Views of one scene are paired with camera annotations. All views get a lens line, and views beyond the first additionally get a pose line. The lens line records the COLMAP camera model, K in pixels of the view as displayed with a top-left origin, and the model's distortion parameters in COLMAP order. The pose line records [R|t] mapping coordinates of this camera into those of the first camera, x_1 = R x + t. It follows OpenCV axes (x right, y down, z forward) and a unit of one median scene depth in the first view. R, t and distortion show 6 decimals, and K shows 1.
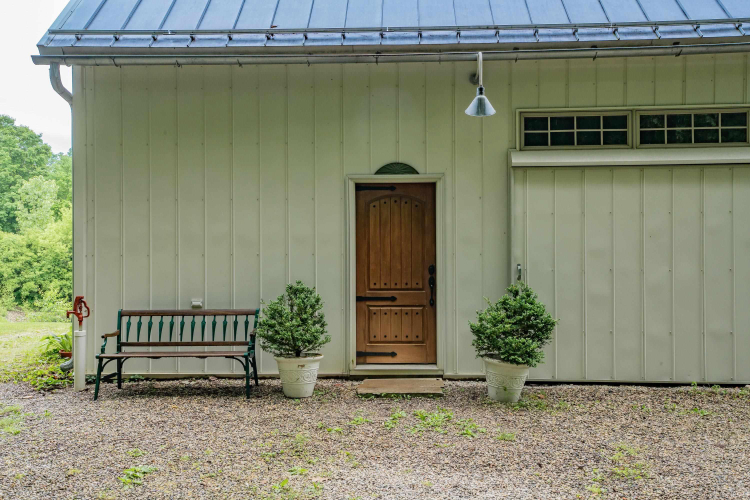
lens RADIAL K [[717.8, 0, 374.9], [0, 717.8, 227.7], [0, 0, 1]] dist [0.084818, 0.001576]
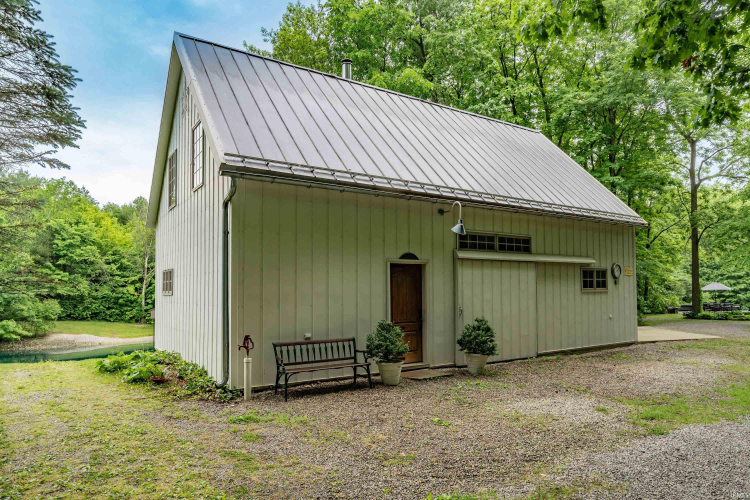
lens RADIAL K [[497.9, 0, 375.8], [0, 497.9, 269.4], [0, 0, 1]] dist [-0.007380, -0.001180]
pose [[0.793488, 0.026309, 0.608017, -0.816879], [-0.002495, 0.999197, -0.039980, 0.001798], [-0.608581, 0.030207, 0.792917, 0.045282]]
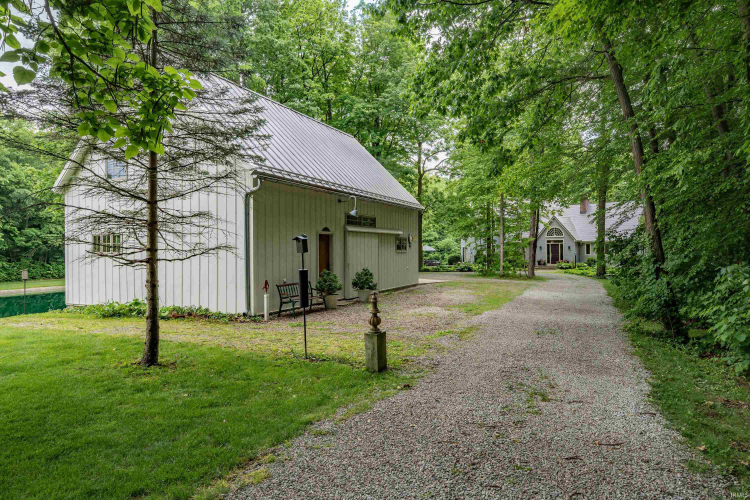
lens RADIAL K [[497.9, 0, 375.8], [0, 497.9, 269.4], [0, 0, 1]] dist [-0.007380, -0.001180]
pose [[0.360008, -0.035369, 0.932278, -1.771112], [0.003340, 0.999324, 0.036623, 0.003293], [-0.932943, -0.010071, 0.359883, 0.101993]]
